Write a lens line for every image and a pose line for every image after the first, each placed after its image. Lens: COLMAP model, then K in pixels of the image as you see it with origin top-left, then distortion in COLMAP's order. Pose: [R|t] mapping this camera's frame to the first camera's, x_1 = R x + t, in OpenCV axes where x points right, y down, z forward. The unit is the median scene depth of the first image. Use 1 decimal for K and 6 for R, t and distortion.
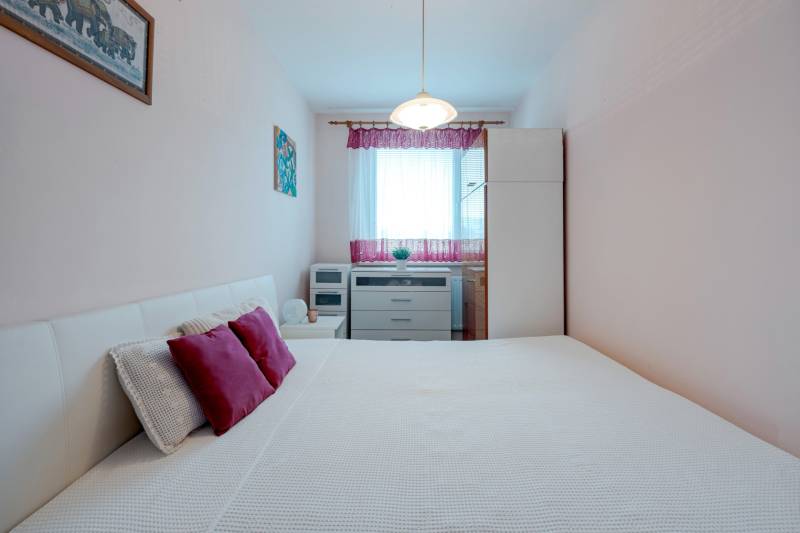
lens RADIAL K [[374.2, 0, 409.0], [0, 374.2, 266.4], [0, 0, 1]] dist [0.000200, 0.000463]
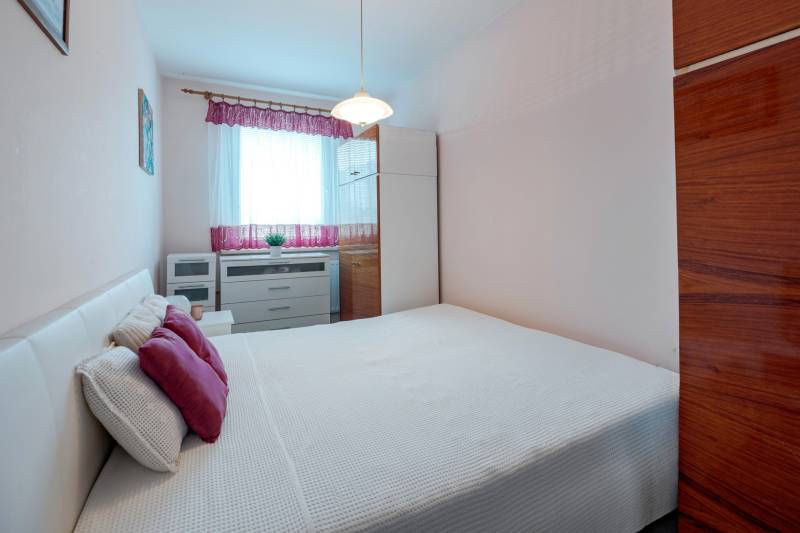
lens RADIAL K [[384.7, 0, 400.1], [0, 384.7, 253.5], [0, 0, 1]] dist [0.000224, -0.000103]
pose [[0.873641, -0.041924, 0.484762, -0.222992], [0.040231, 0.999094, 0.013902, -0.000227], [-0.484905, 0.007357, 0.874536, -0.015961]]
